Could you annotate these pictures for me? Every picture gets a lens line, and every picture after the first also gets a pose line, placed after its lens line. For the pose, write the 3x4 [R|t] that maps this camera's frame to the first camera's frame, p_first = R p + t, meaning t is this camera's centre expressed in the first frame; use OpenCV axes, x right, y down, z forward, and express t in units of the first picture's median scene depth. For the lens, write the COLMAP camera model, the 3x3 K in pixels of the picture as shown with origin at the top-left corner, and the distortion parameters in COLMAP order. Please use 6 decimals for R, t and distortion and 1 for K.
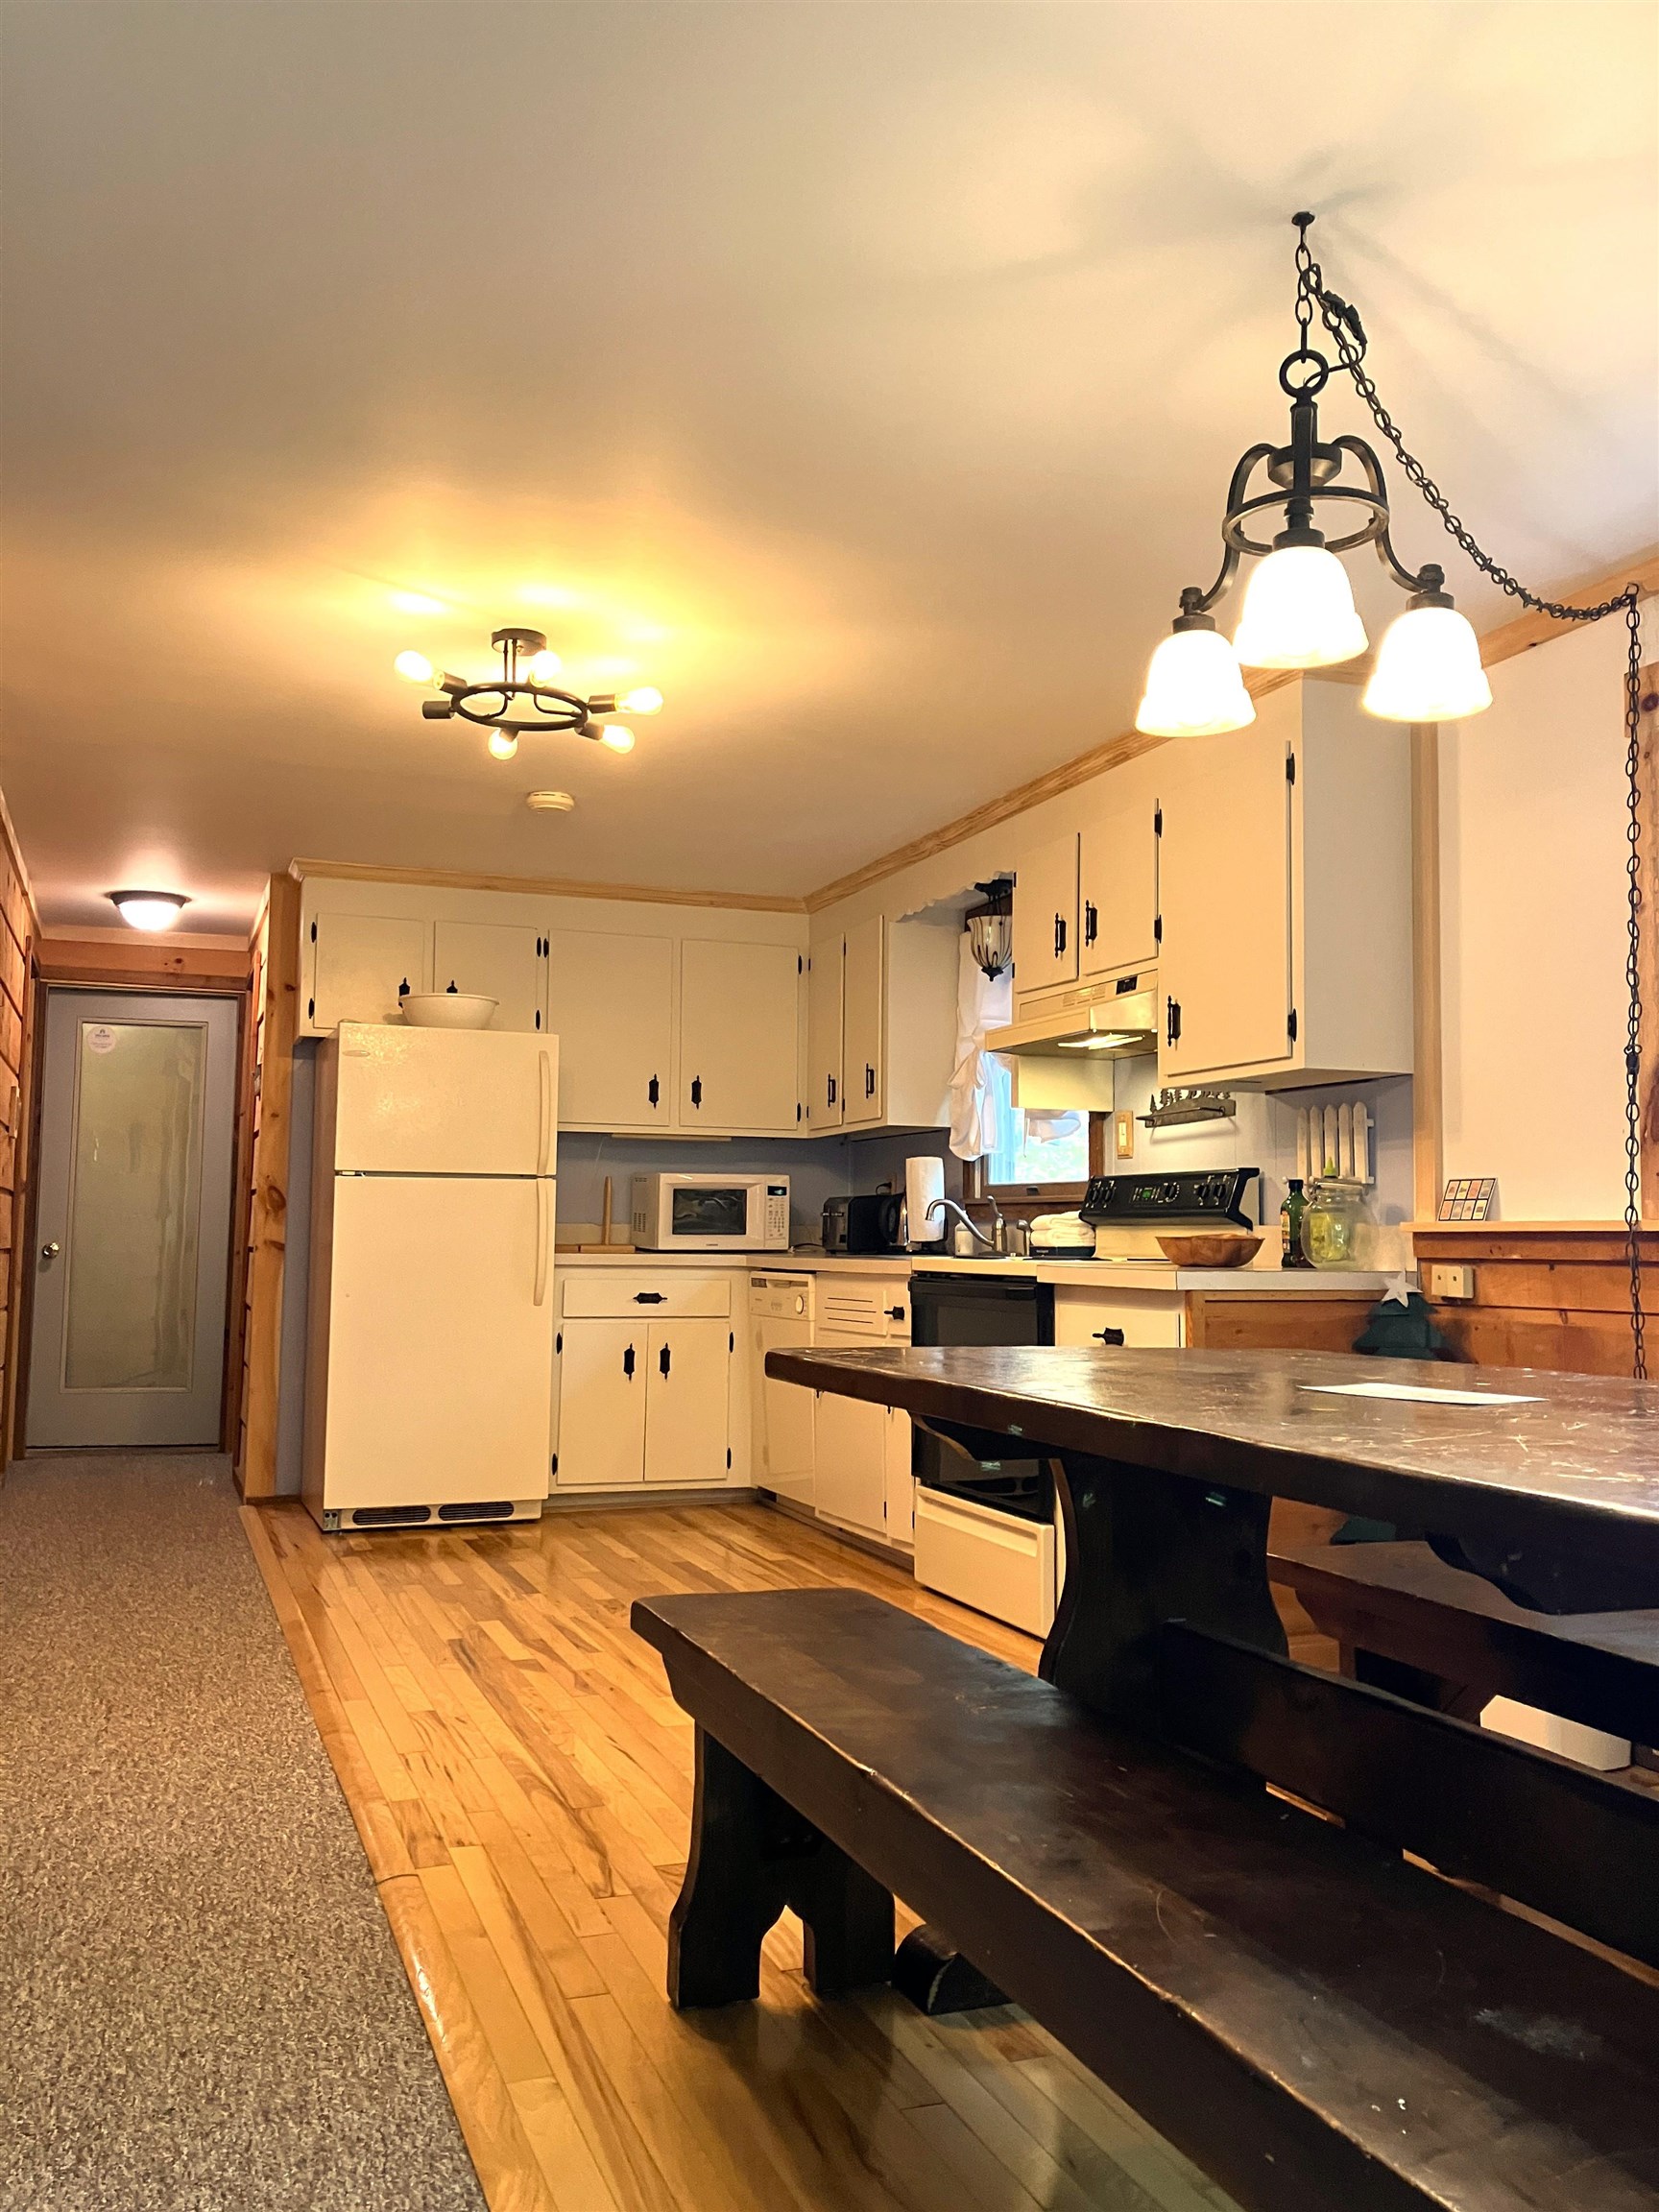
lens RADIAL K [[1843.0, 0, 826.6], [0, 1843.0, 1092.0], [0, 0, 1]] dist [0.055900, -0.067519]
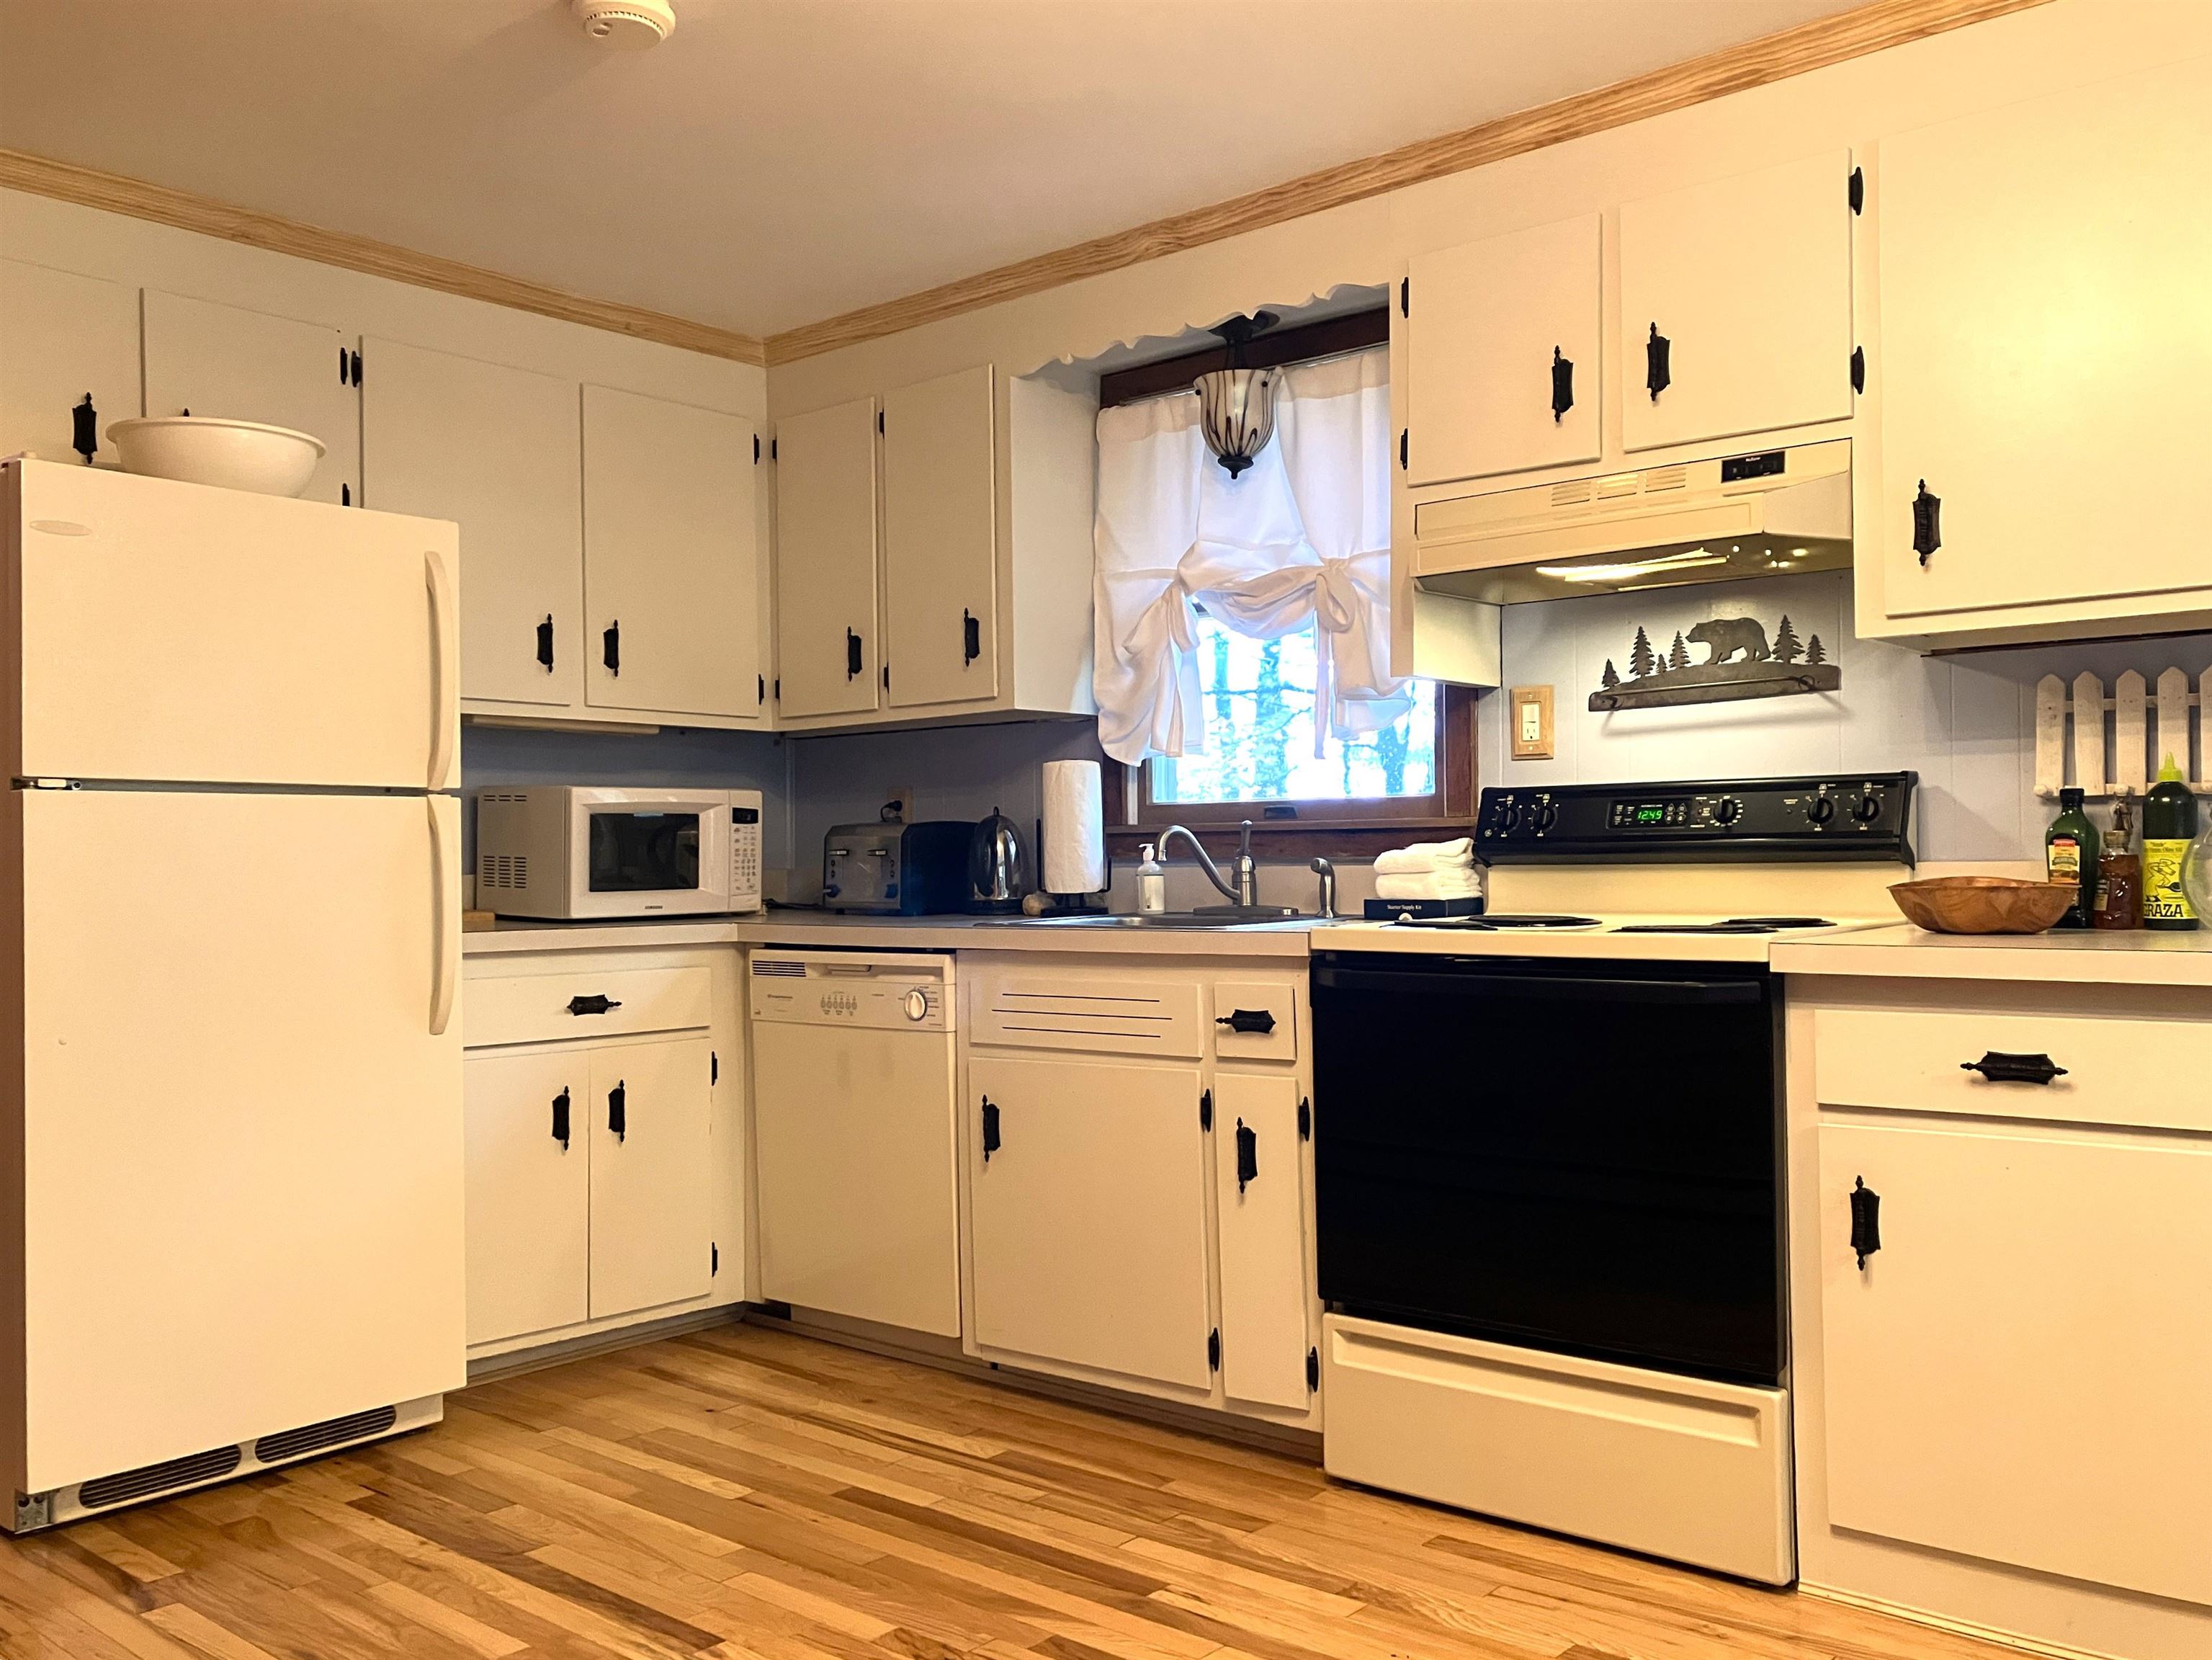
lens RADIAL K [[1843.2, 0, 1096.8], [0, 1843.2, 845.3], [0, 0, 1]] dist [0.055900, -0.067519]
pose [[0.871780, -0.017059, 0.489601, -0.302439], [-0.018287, 0.997564, 0.067319, 0.026331], [-0.489557, -0.067641, 0.869344, 0.538609]]
